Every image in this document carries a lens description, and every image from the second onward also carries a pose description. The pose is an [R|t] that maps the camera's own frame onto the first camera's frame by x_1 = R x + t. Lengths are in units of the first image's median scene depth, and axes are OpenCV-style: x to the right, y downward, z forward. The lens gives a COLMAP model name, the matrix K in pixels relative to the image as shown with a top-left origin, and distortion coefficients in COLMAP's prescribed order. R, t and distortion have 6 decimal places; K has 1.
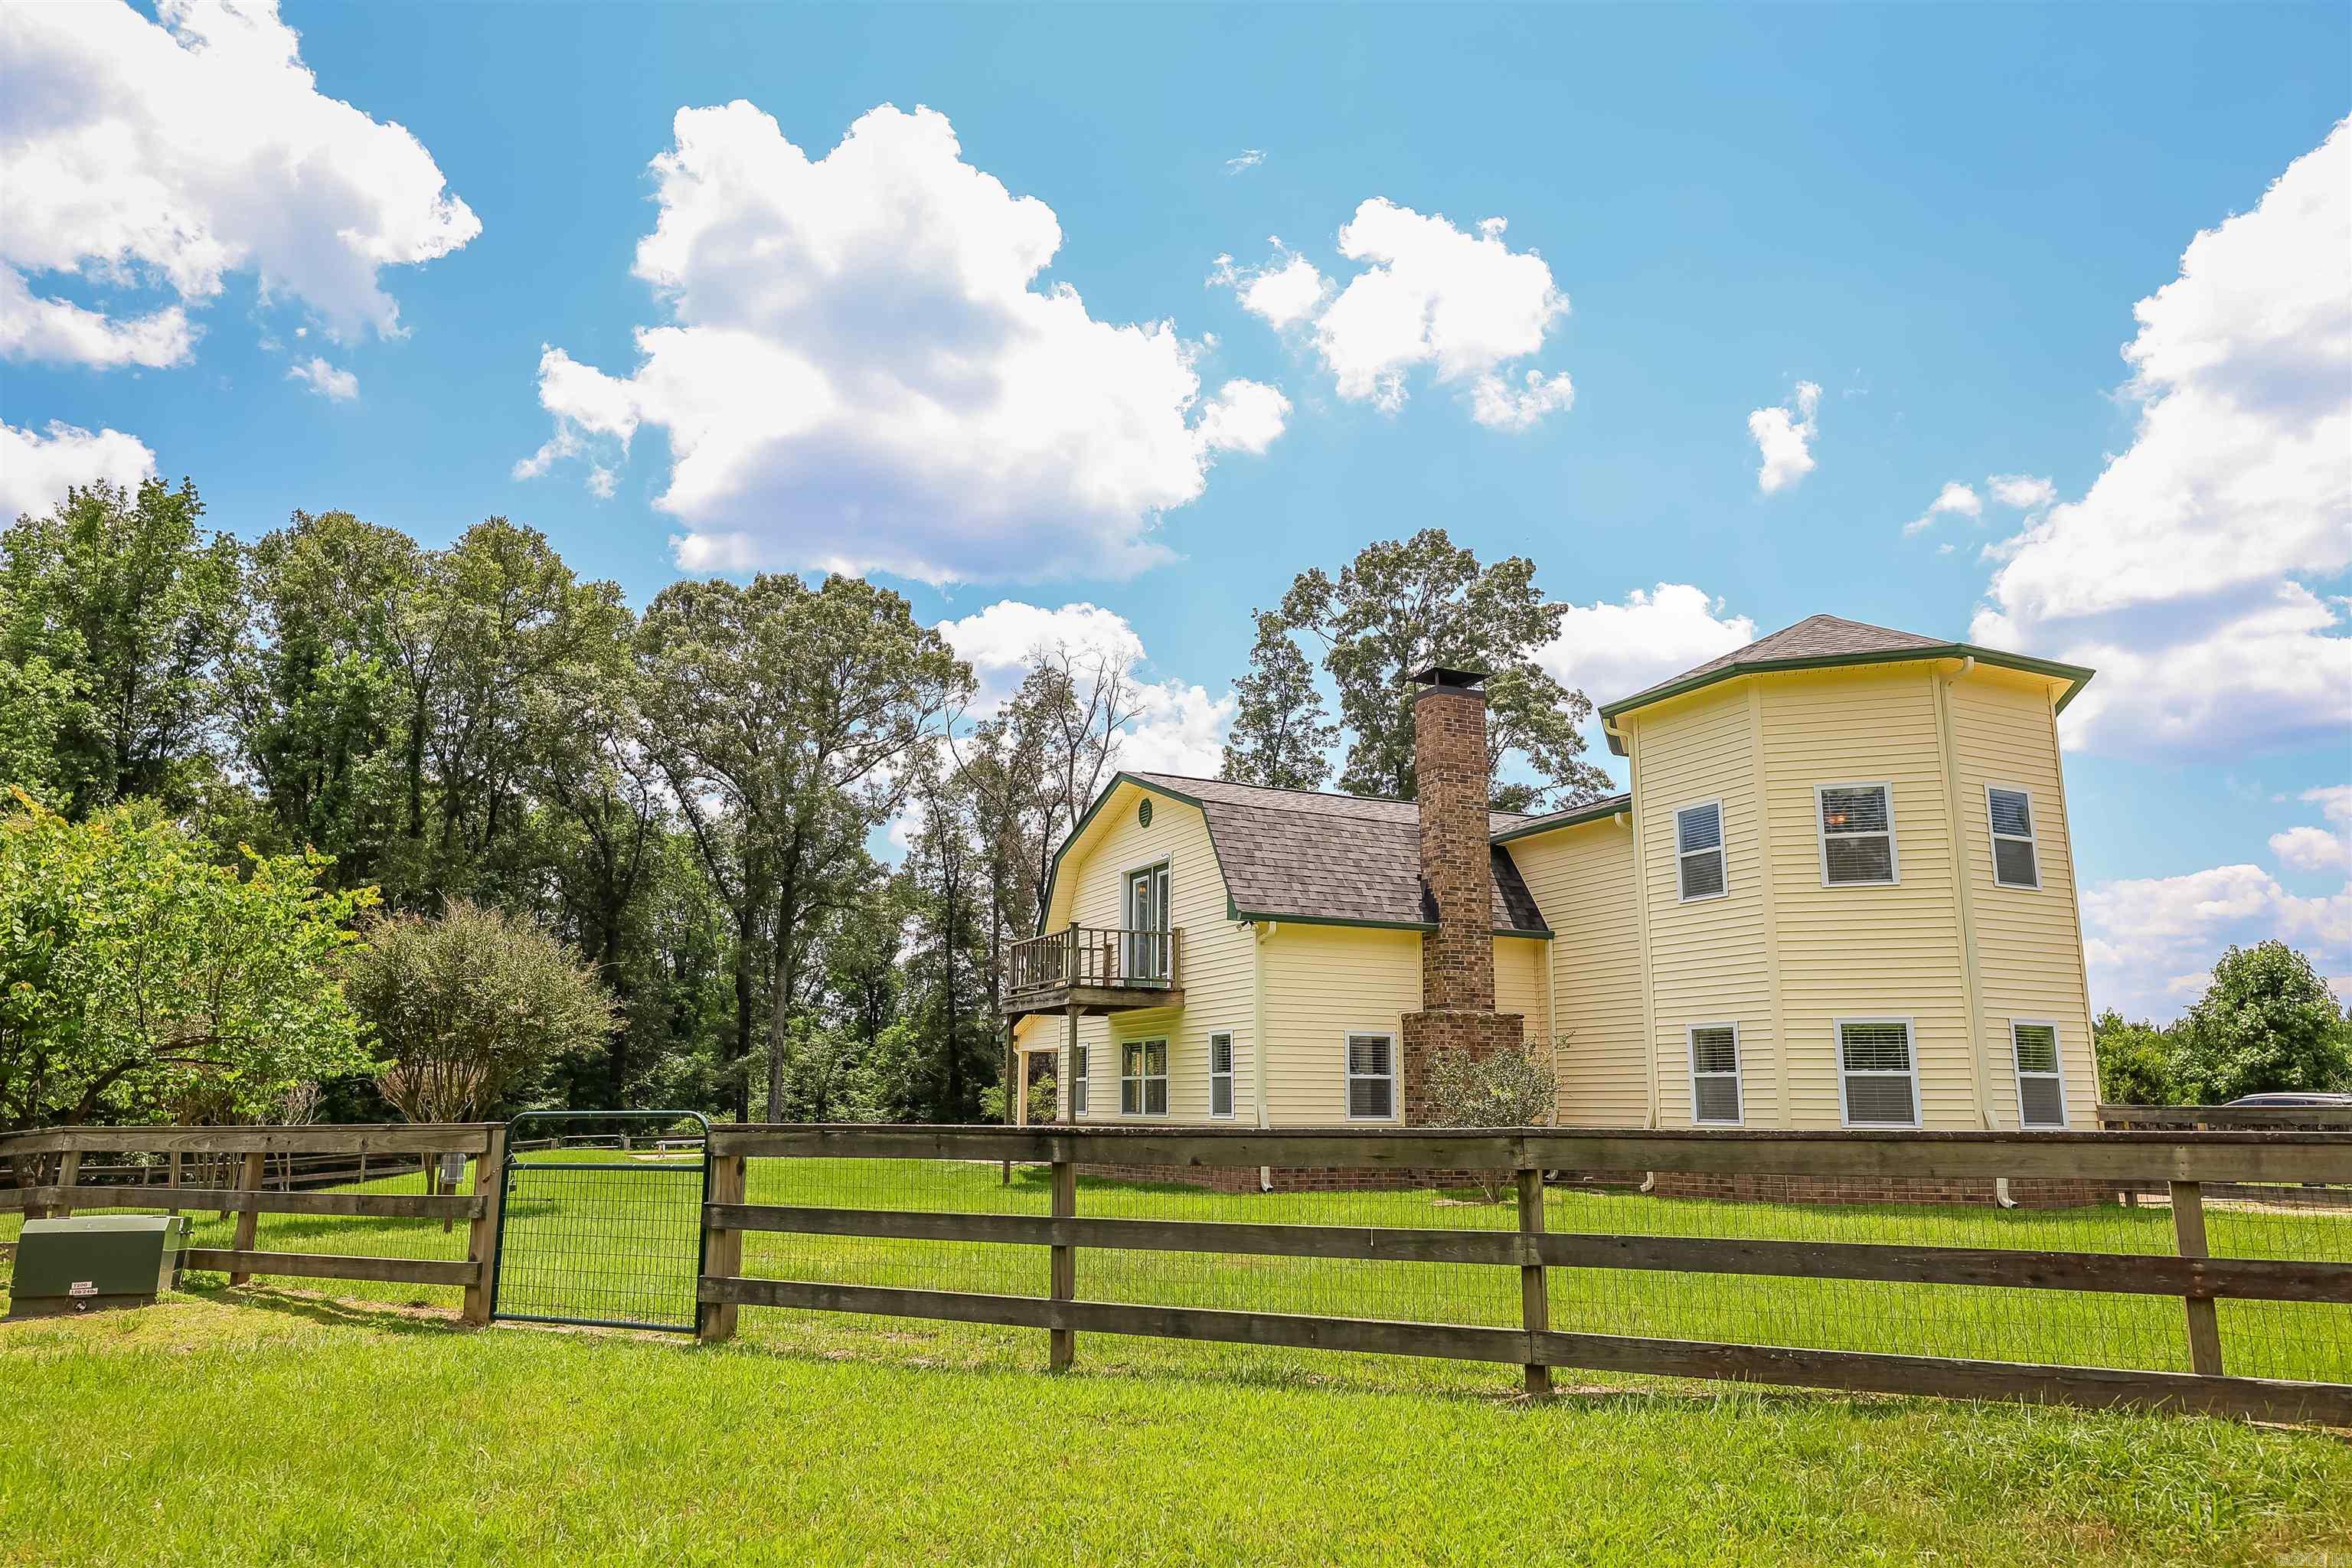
lens RADIAL K [[1497.3, 0, 1179.2], [0, 1497.3, 788.0], [0, 0, 1]] dist [0.024868, 0.002050]
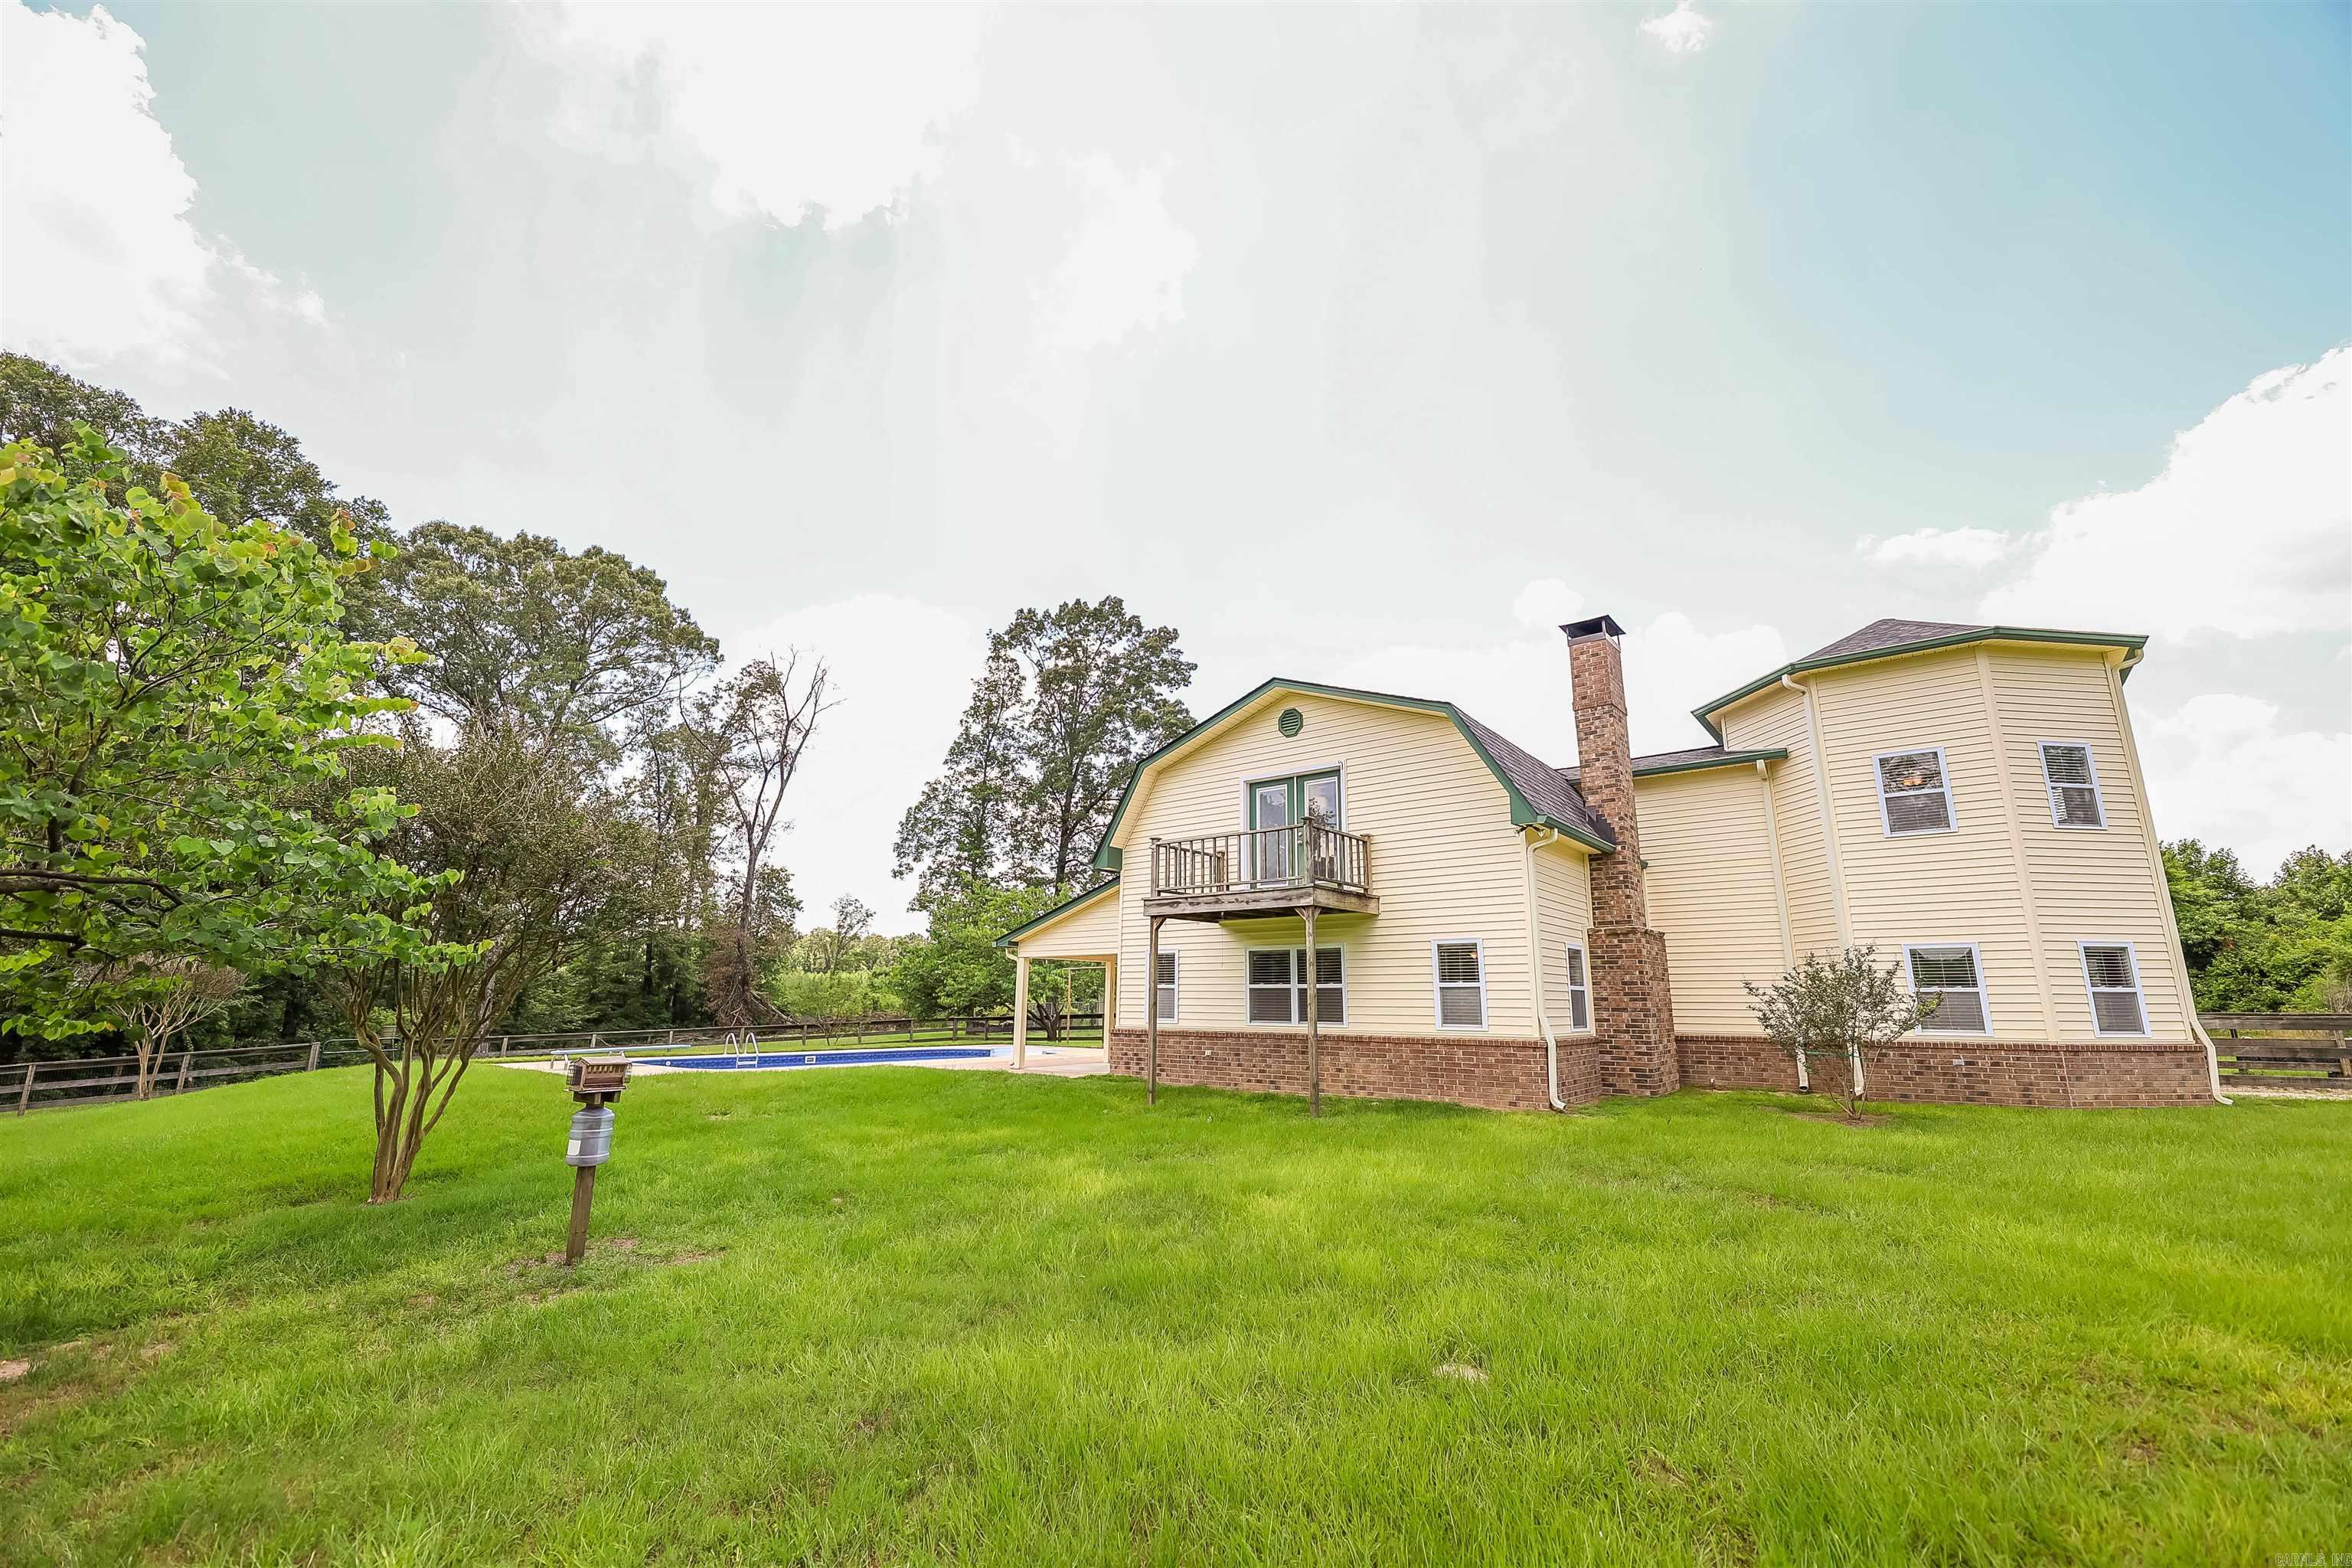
lens RADIAL K [[947.5, 0, 1196.6], [0, 947.5, 781.0], [0, 0, 1]] dist [-0.000230, -0.000269]
pose [[0.900132, 0.103111, 0.423239, -0.121597], [-0.093923, 0.994669, -0.042573, 0.031585], [-0.425372, -0.001431, 0.905017, 0.159725]]
